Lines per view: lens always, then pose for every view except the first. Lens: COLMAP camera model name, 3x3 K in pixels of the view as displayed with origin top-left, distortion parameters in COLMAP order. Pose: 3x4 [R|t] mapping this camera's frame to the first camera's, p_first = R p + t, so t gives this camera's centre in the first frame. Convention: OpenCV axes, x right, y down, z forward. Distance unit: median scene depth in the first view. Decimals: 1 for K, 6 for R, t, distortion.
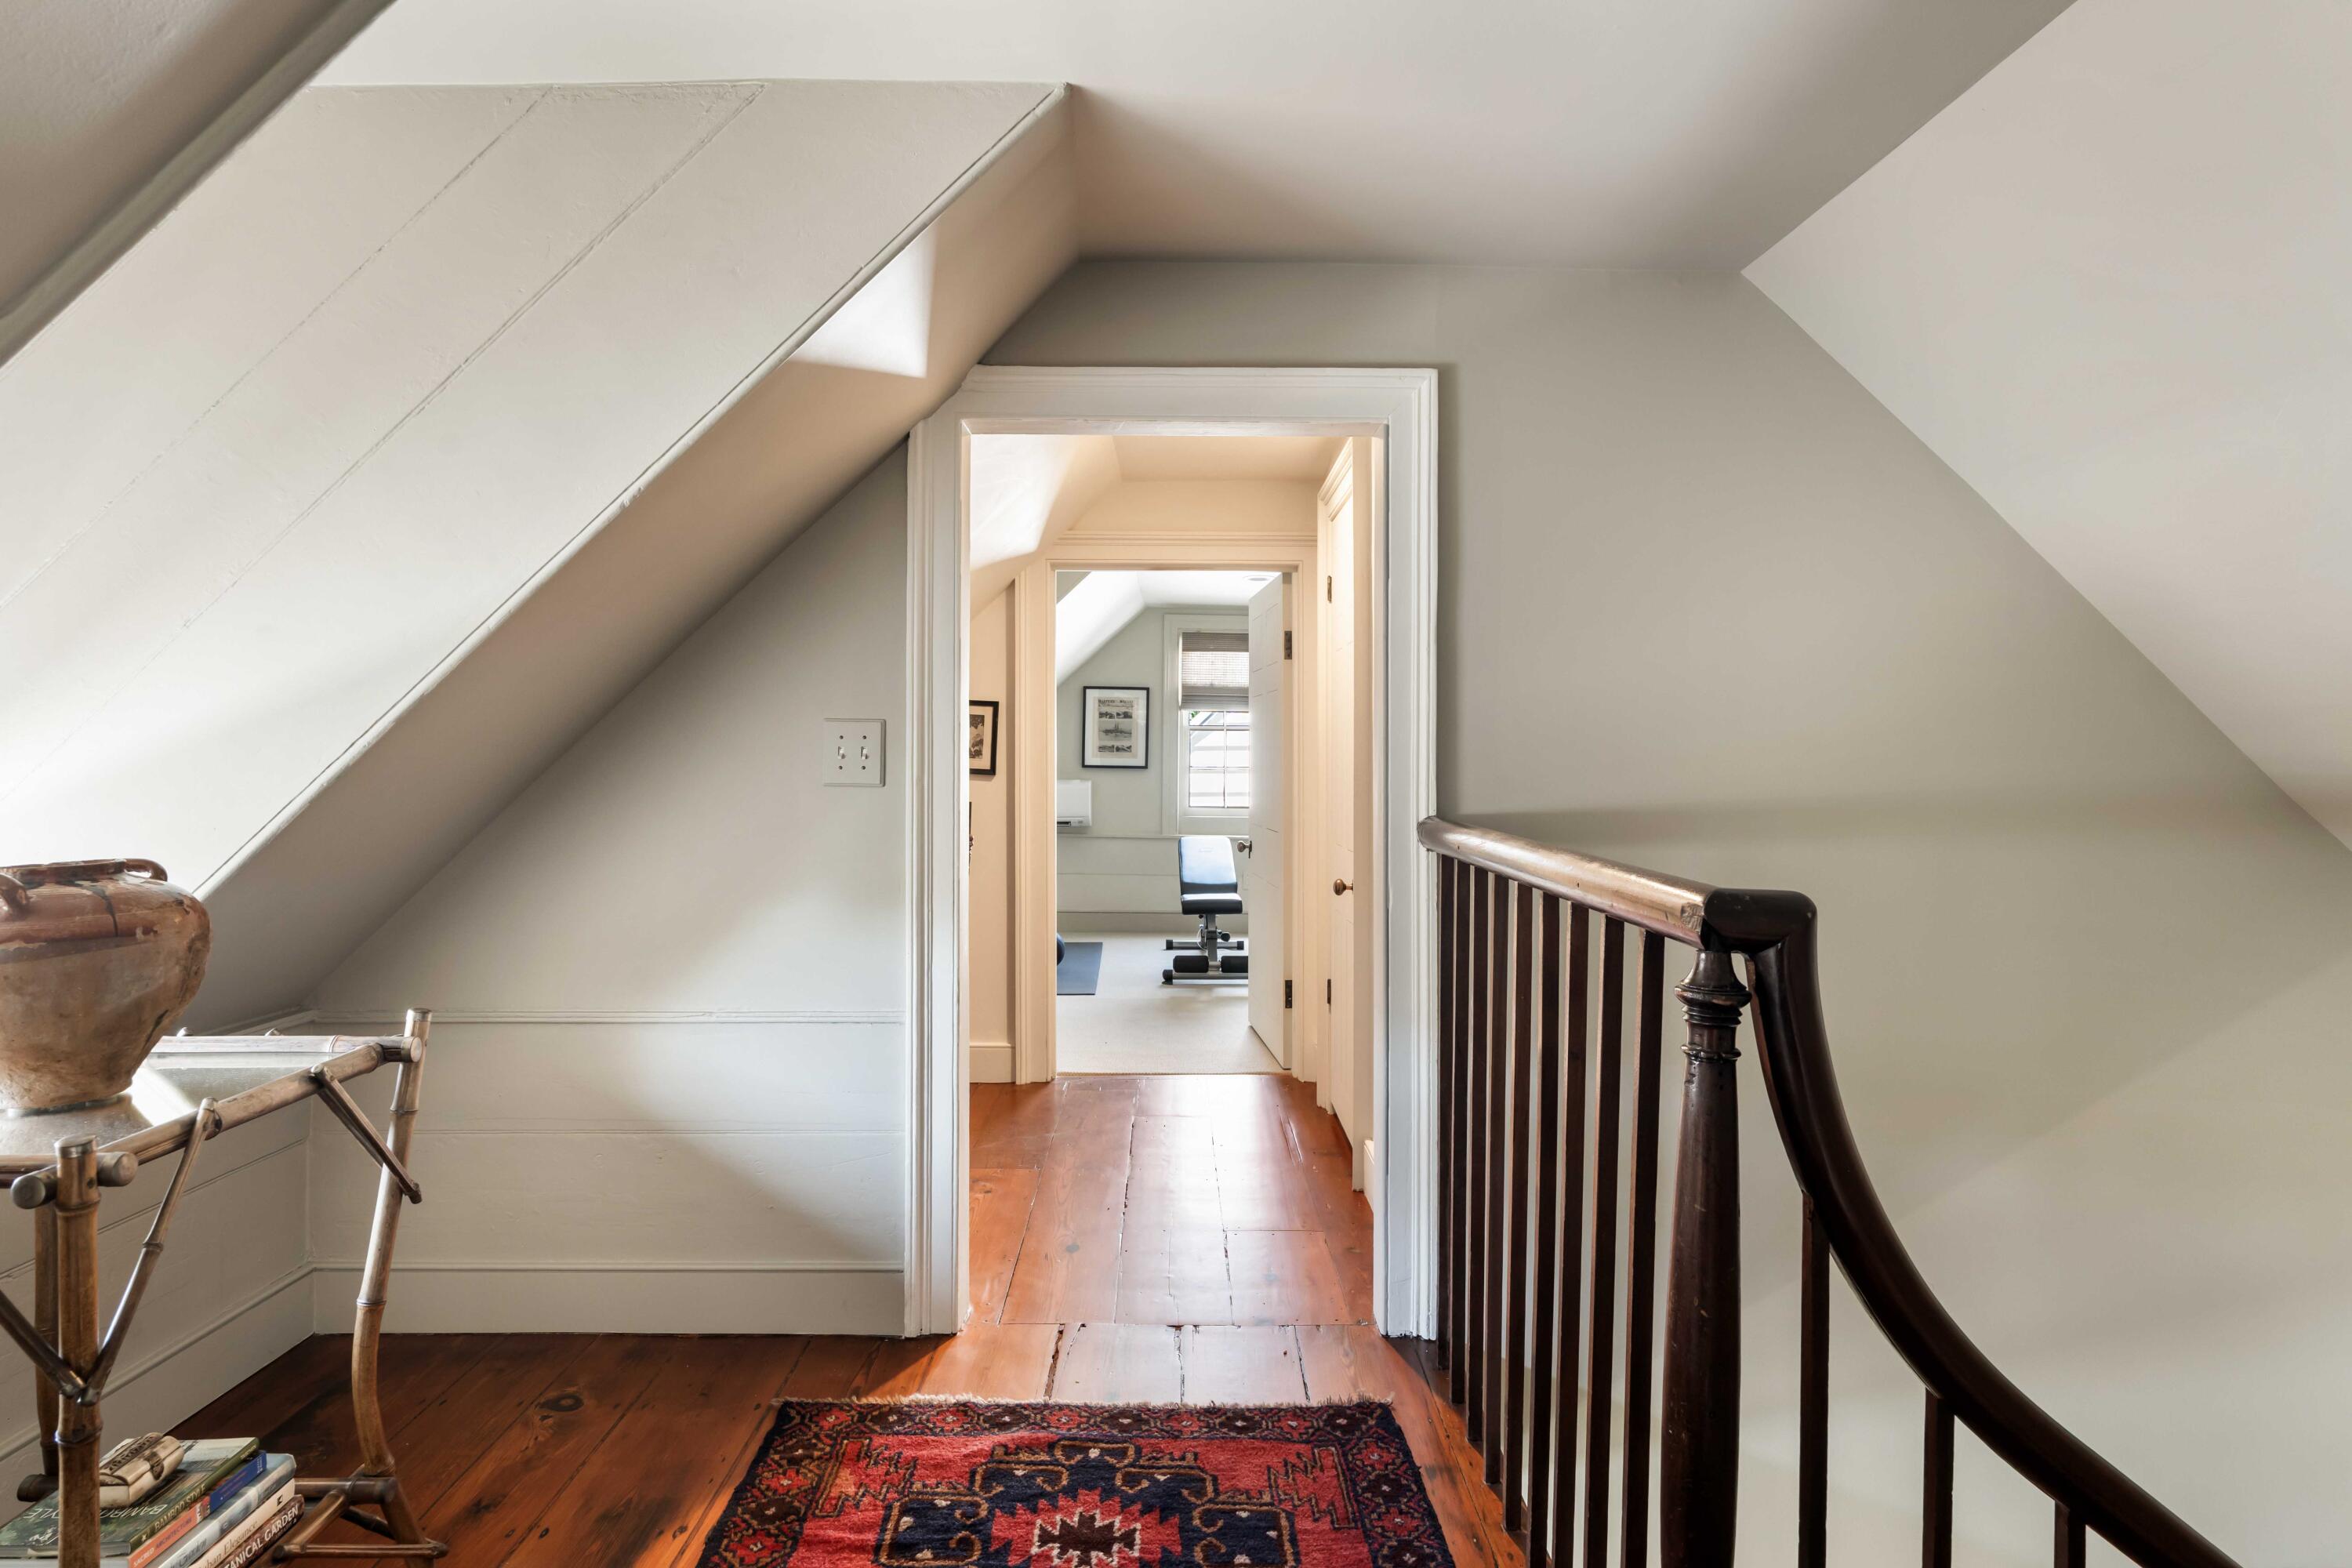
lens RADIAL K [[1361.5, 0, 1177.2], [0, 1361.5, 778.4], [0, 0, 1]] dist [0.000971, 0.000007]
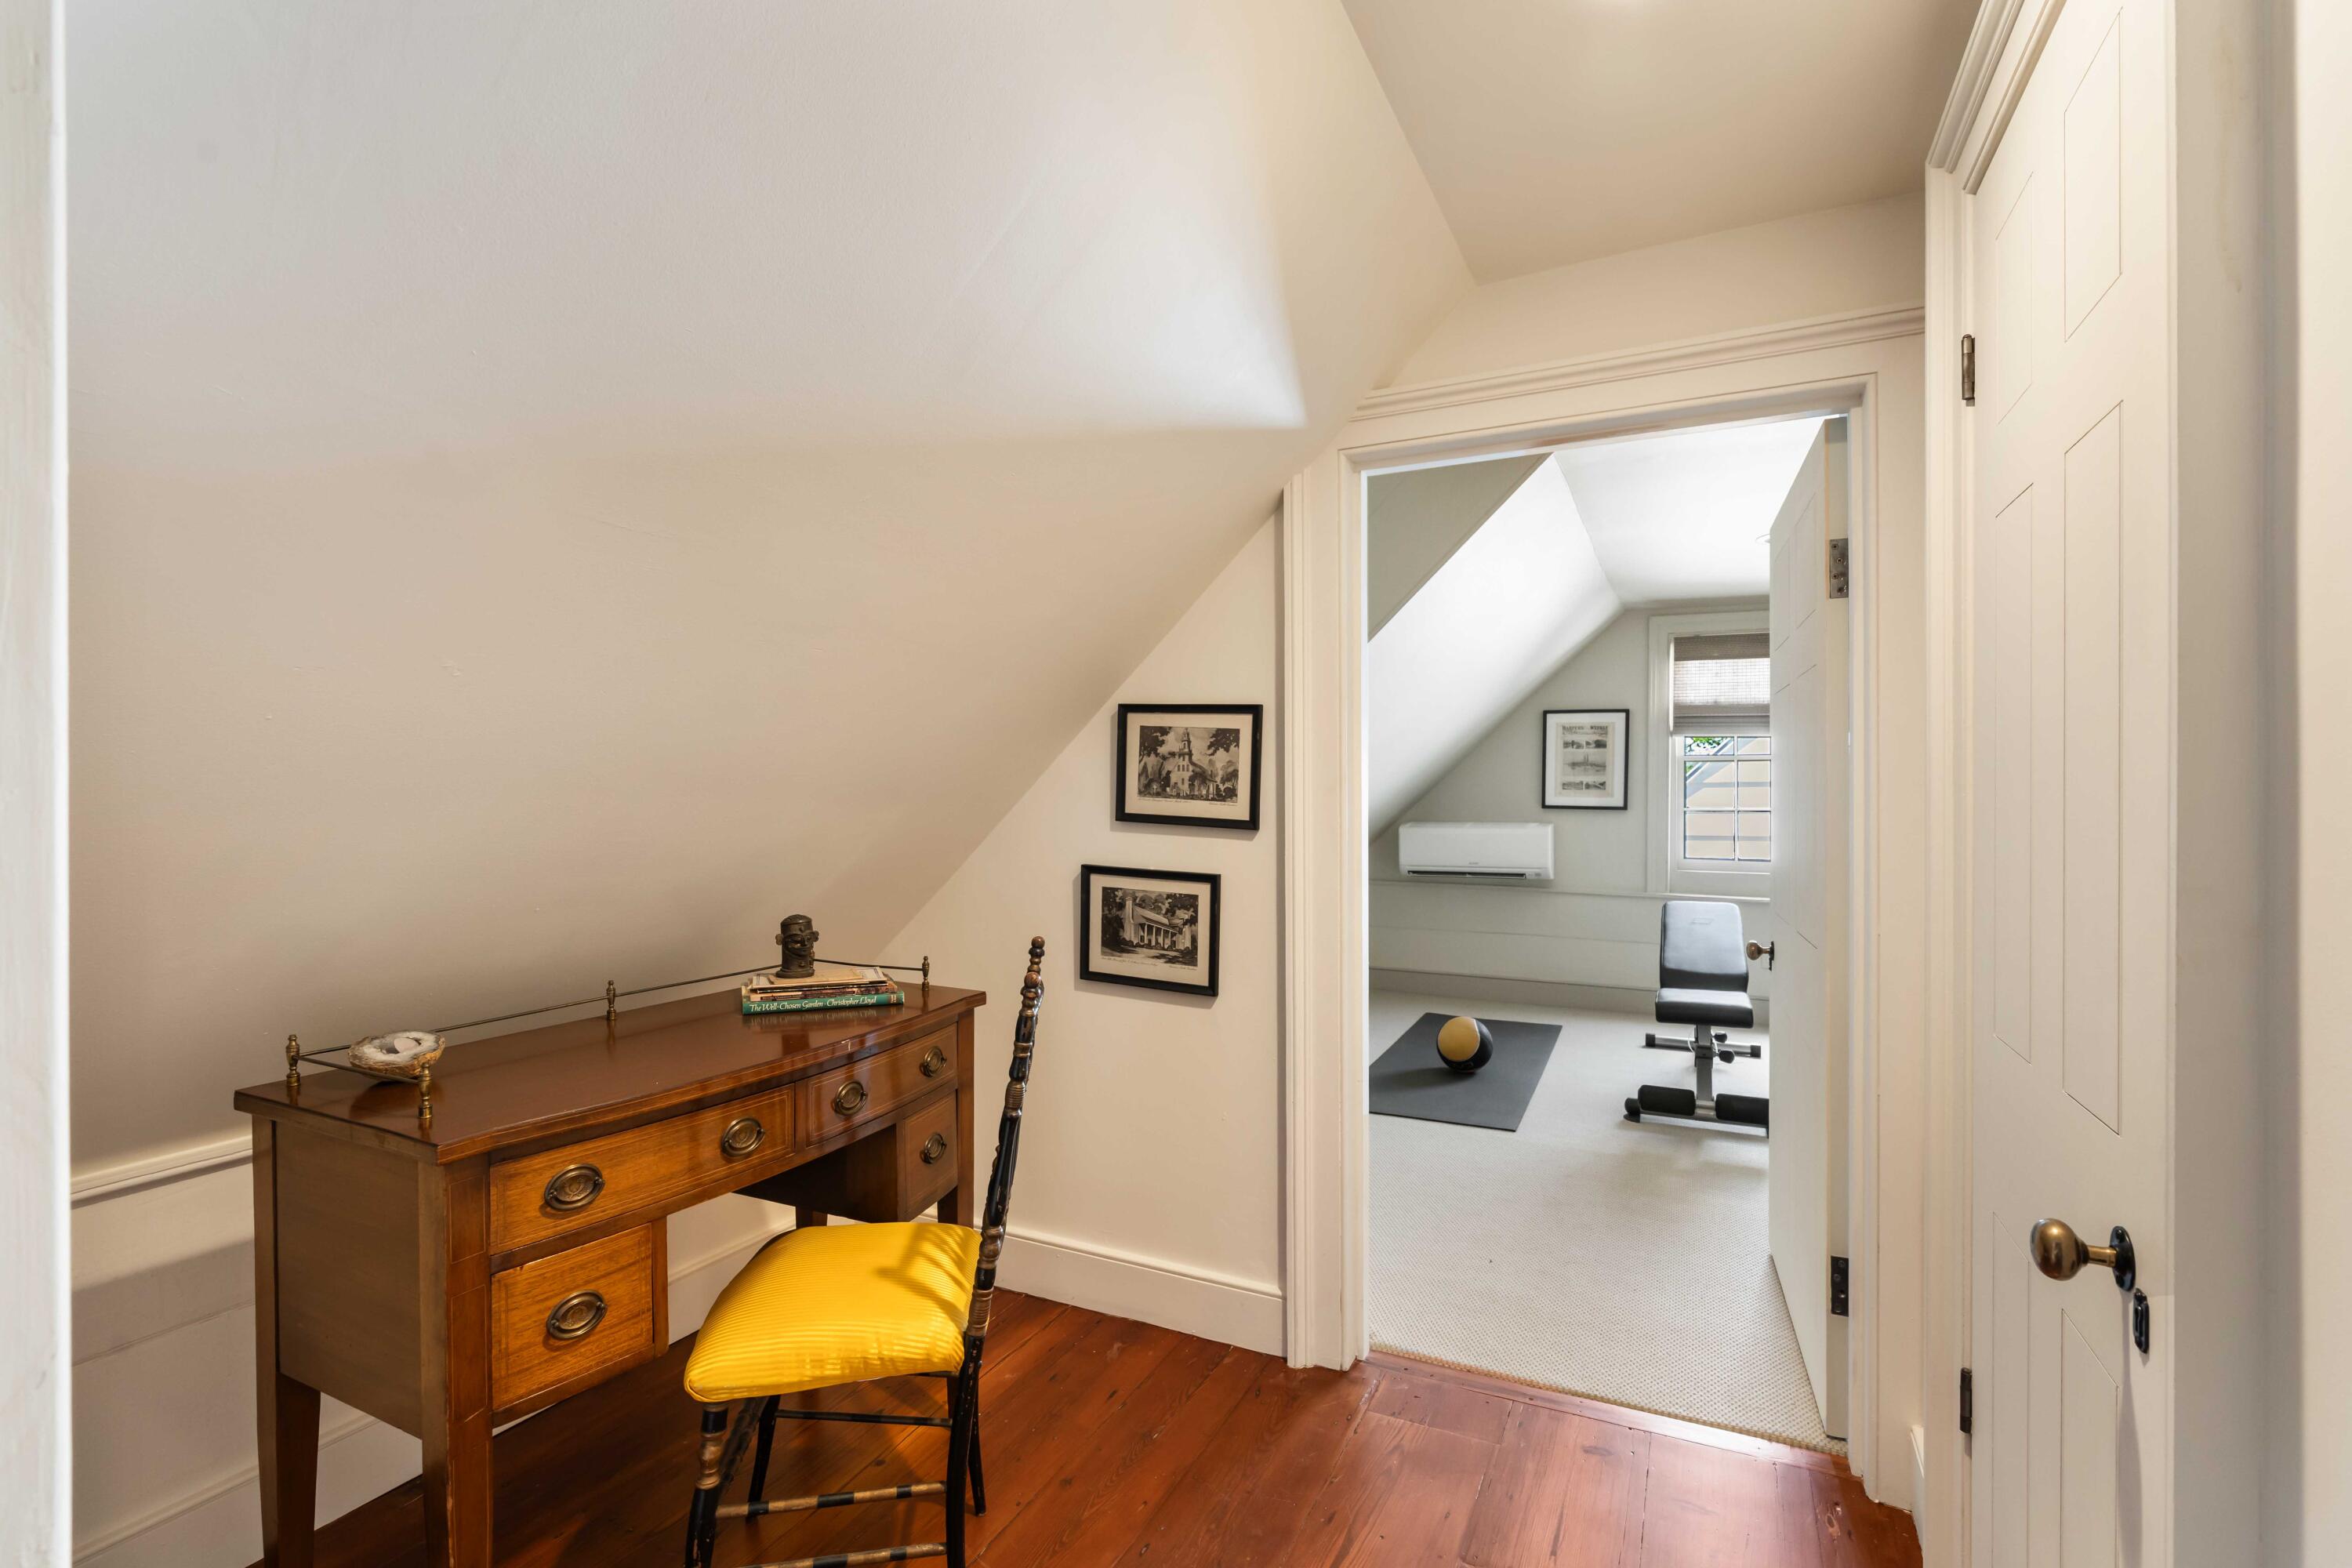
lens RADIAL K [[1068.5, 0, 1171.4], [0, 1068.5, 798.7], [0, 0, 1]] dist [-0.006021, -0.000238]
pose [[0.891792, 0.000423, -0.452445, 0.024332], [-0.005418, 0.999938, -0.009744, -0.006535], [0.452412, 0.011141, 0.891739, 0.328981]]
